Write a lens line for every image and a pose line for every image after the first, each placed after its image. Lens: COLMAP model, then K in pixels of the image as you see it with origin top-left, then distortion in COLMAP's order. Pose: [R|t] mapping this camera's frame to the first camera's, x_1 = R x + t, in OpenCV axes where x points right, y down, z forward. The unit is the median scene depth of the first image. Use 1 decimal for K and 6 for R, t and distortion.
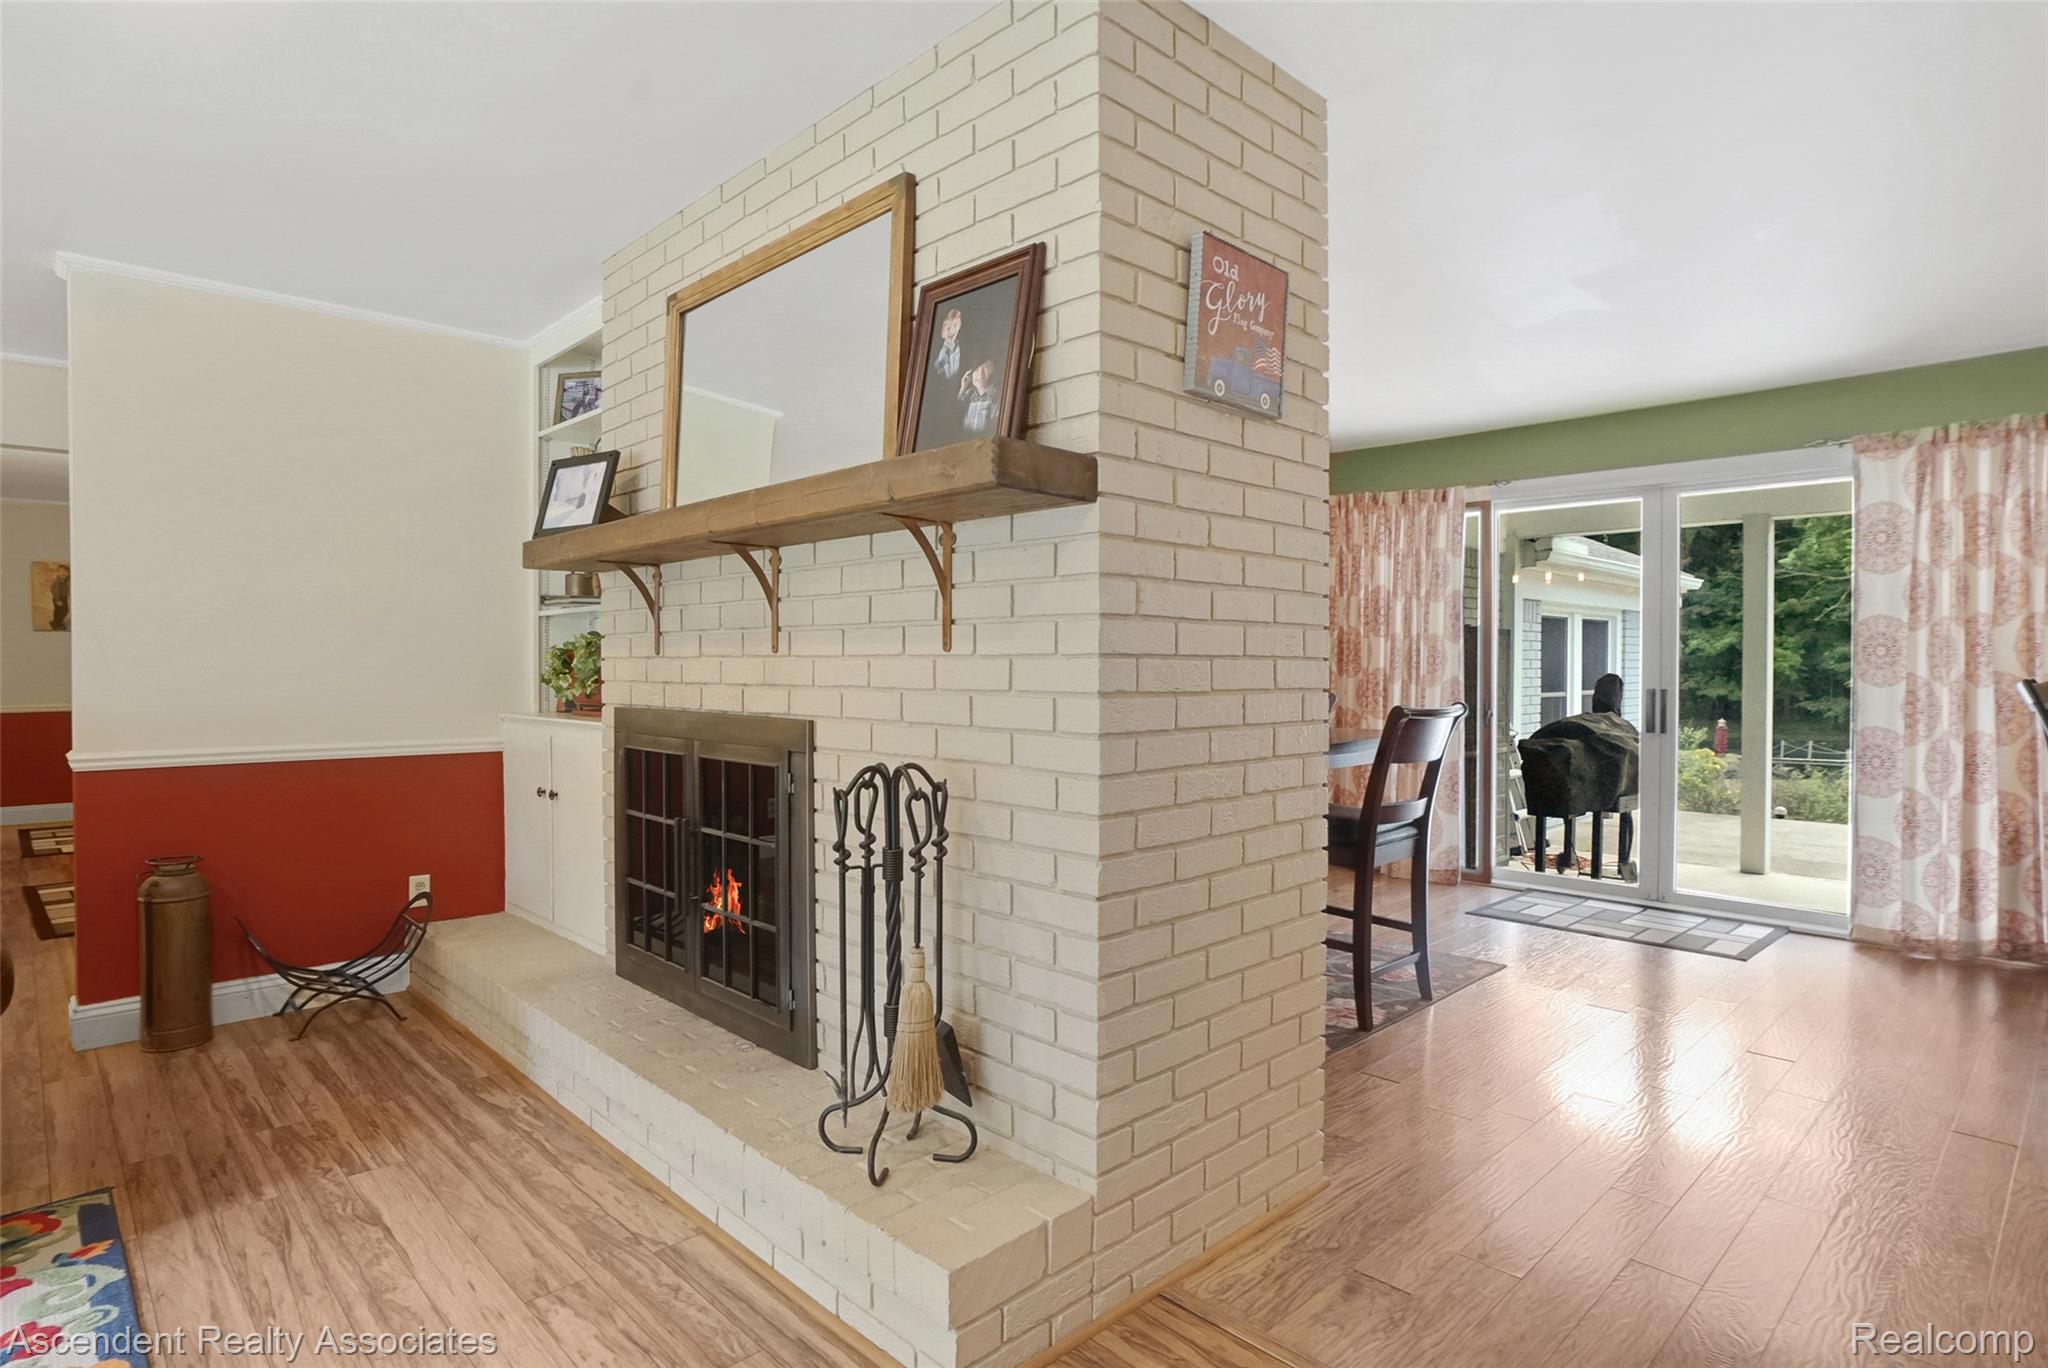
lens RADIAL K [[1089.0, 0, 1036.3], [0, 1089.0, 680.2], [0, 0, 1]] dist [-0.041962, 0.018387]
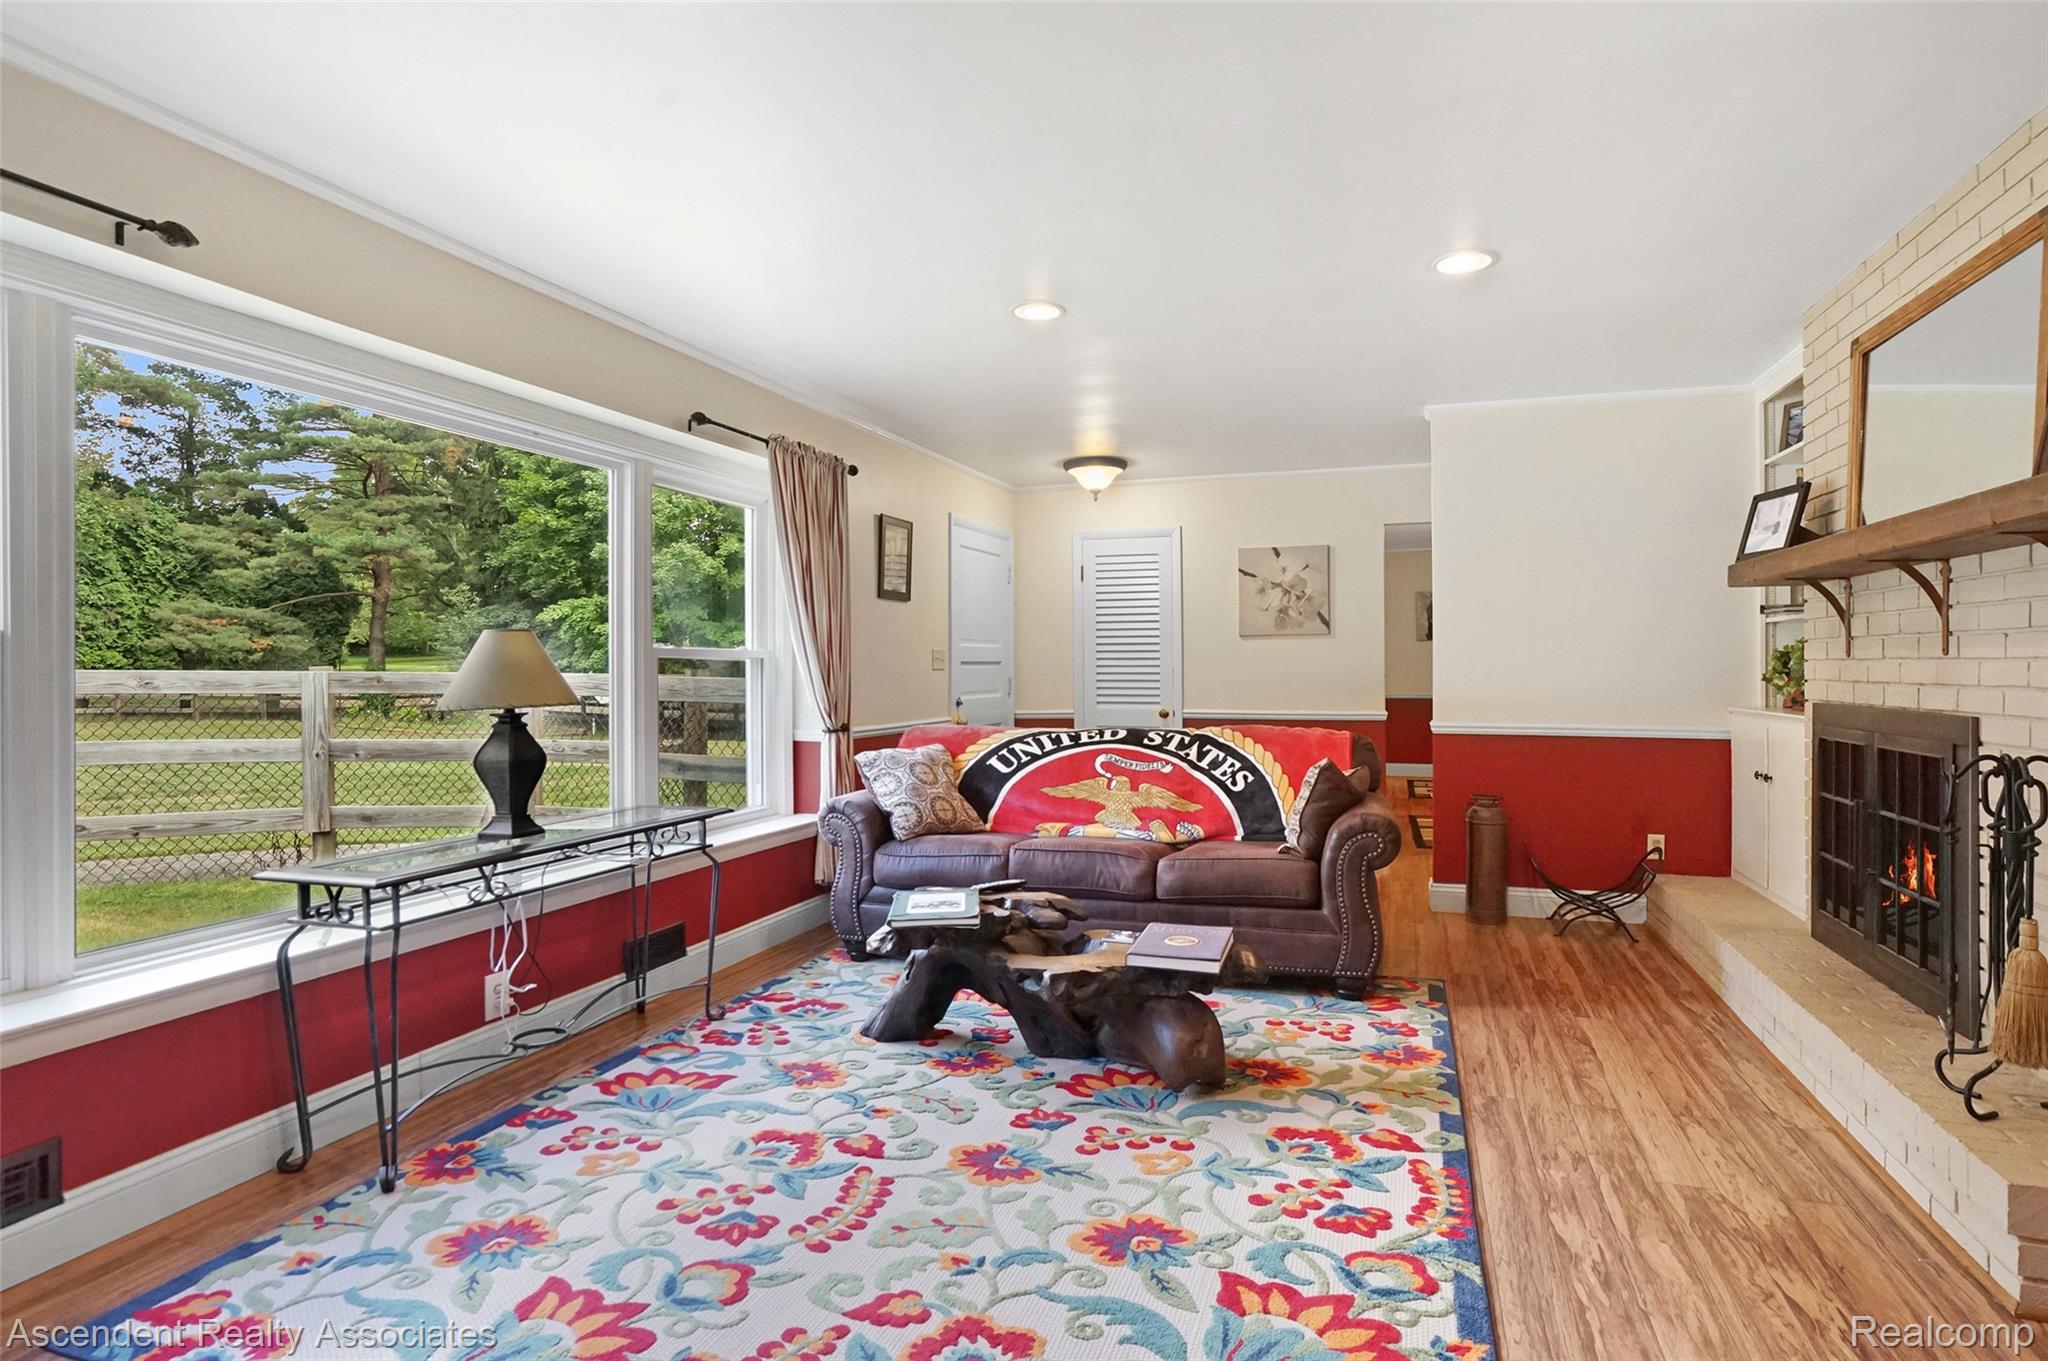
lens RADIAL K [[1089.0, 0, 1005.1], [0, 1089.0, 669.9], [0, 0, 1]] dist [-0.041962, 0.018387]
pose [[0.435147, -0.000001, -0.900359, 0.296273], [-0.007931, 0.999961, -0.003834, 0.001368], [0.900324, 0.008809, 0.435130, -0.302278]]
